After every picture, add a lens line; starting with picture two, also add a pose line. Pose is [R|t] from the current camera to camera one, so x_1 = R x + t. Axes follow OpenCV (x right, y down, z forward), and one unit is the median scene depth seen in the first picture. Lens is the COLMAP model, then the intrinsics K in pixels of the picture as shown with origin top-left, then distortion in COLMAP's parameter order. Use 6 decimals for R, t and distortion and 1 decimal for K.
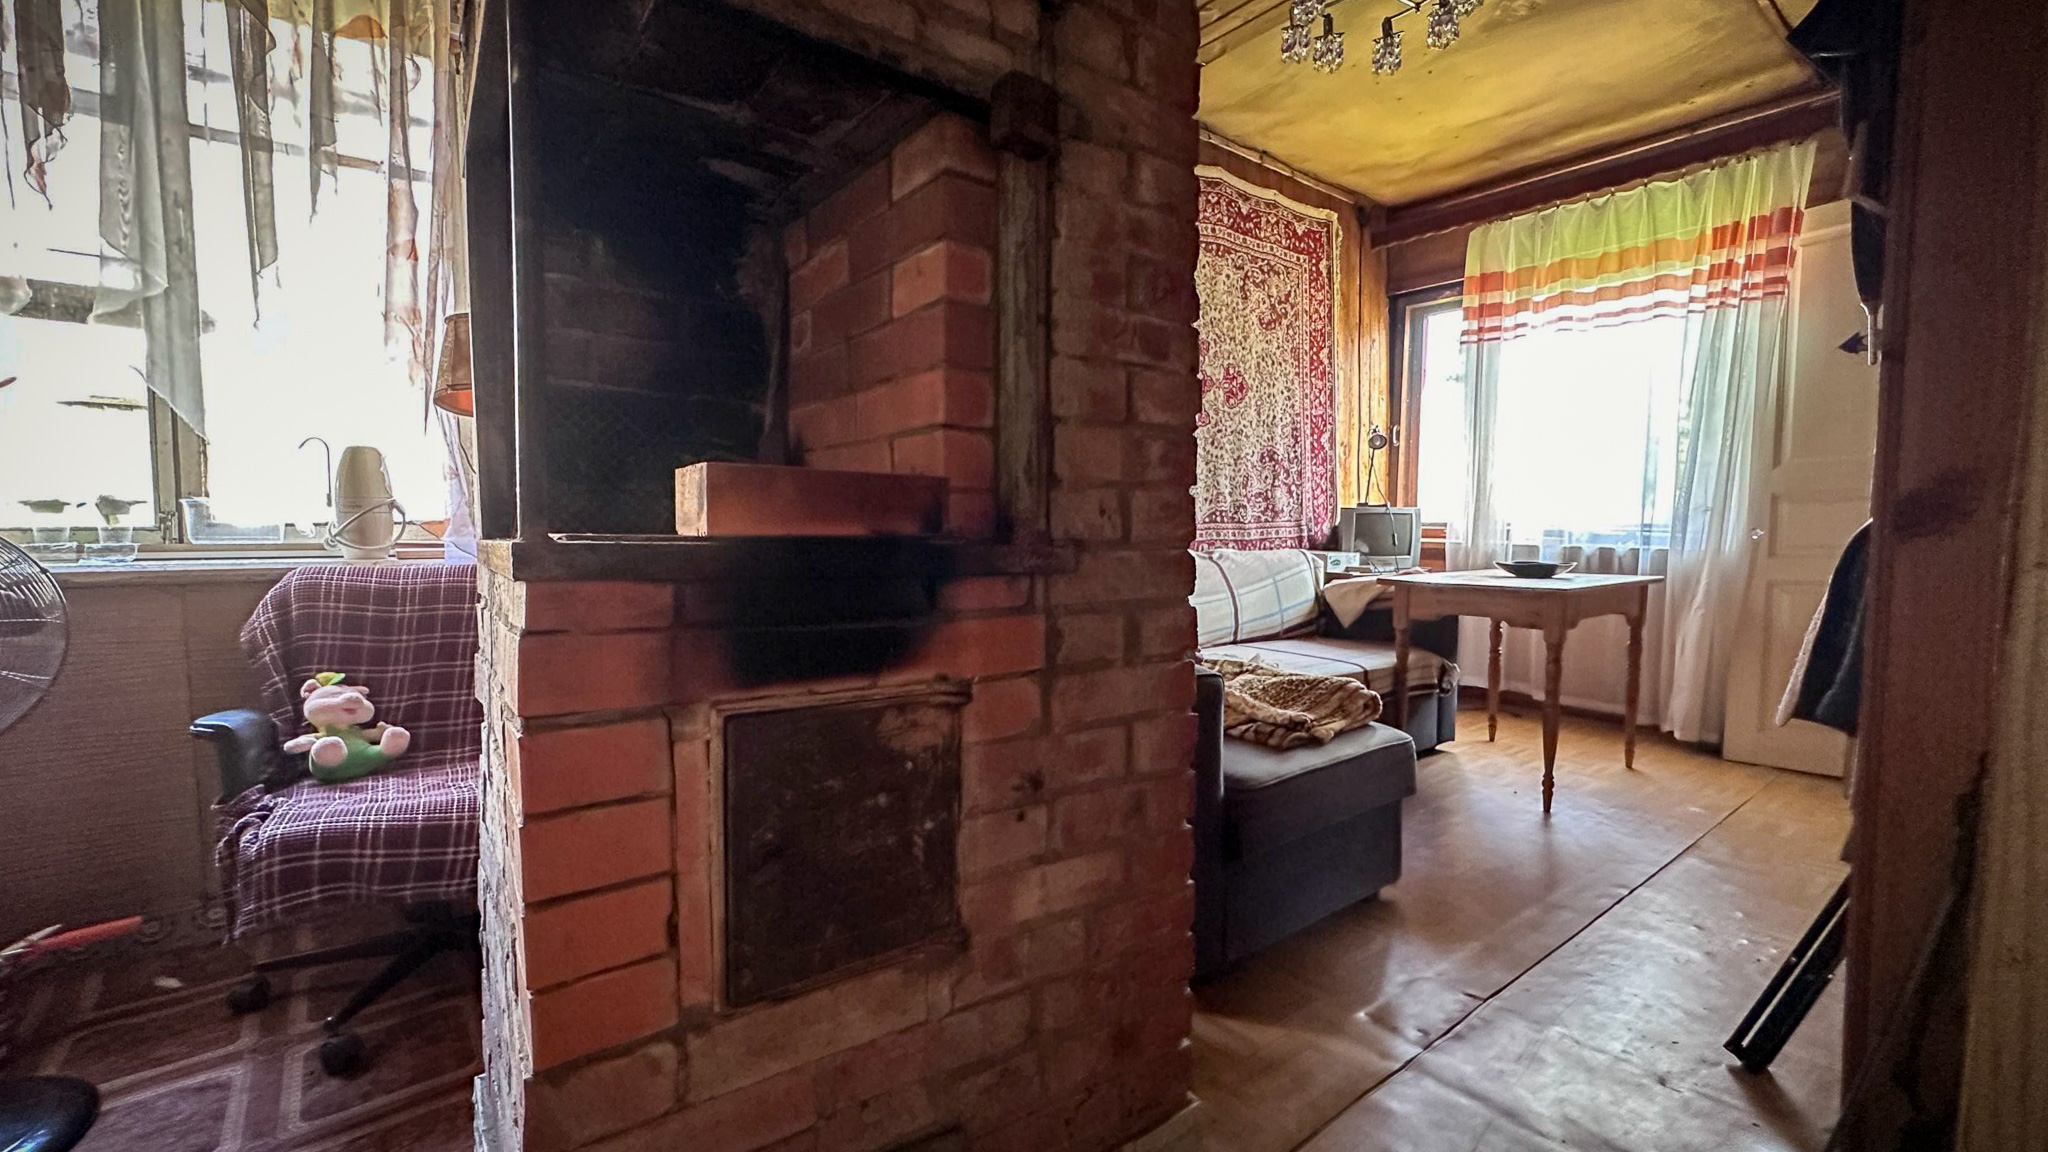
lens RADIAL K [[821.1, 0, 1024.0], [0, 821.1, 576.0], [0, 0, 1]] dist [-0.010629, -0.000124]
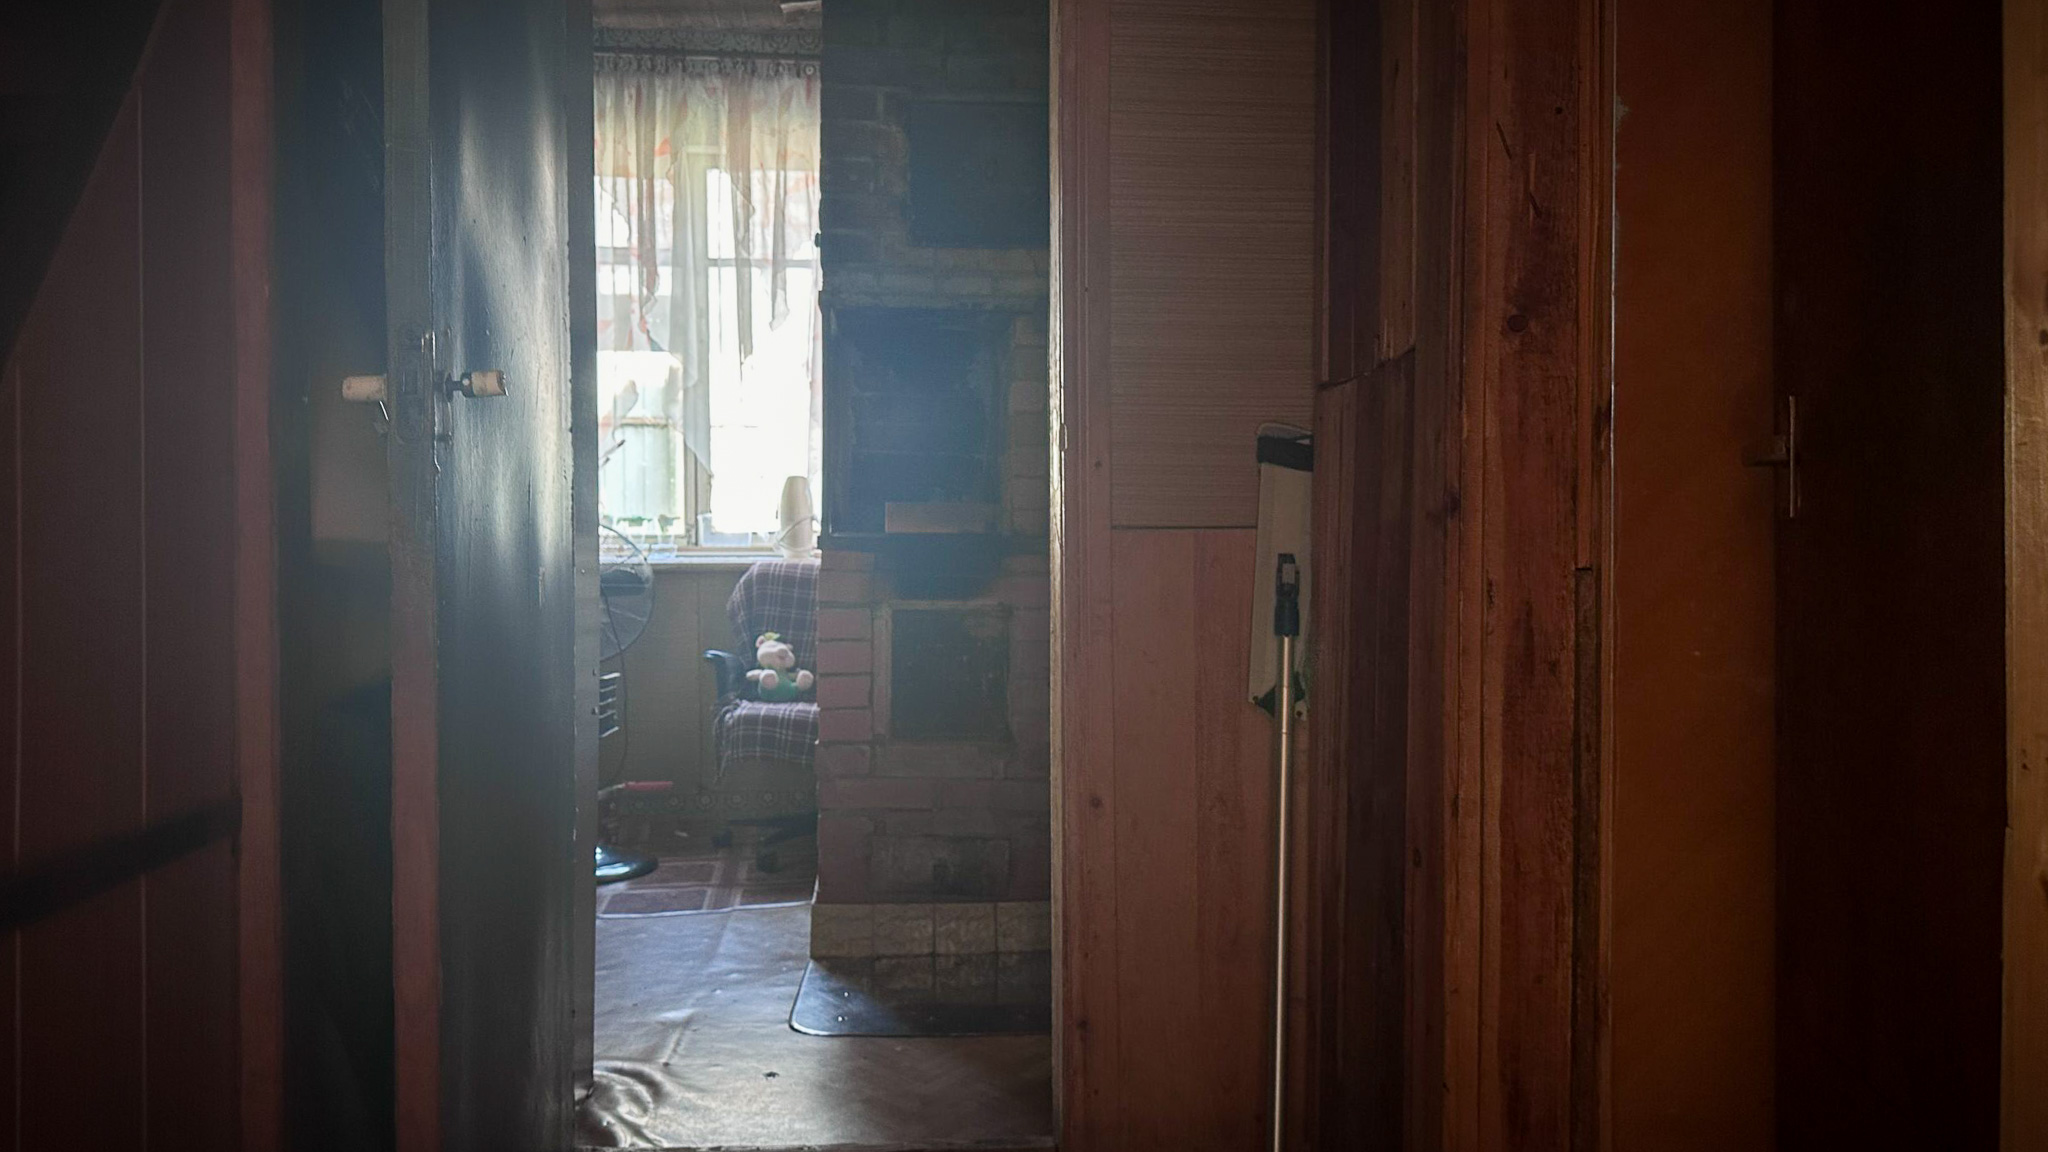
lens RADIAL K [[1480.3, 0, 1024.0], [0, 1480.3, 576.0], [0, 0, 1]] dist [0.001033, 0.000088]
pose [[0.850745, 0.008157, -0.525515, 0.959420], [-0.026960, 0.999241, -0.028135, 0.081175], [0.524887, 0.038104, 0.850319, -1.060651]]
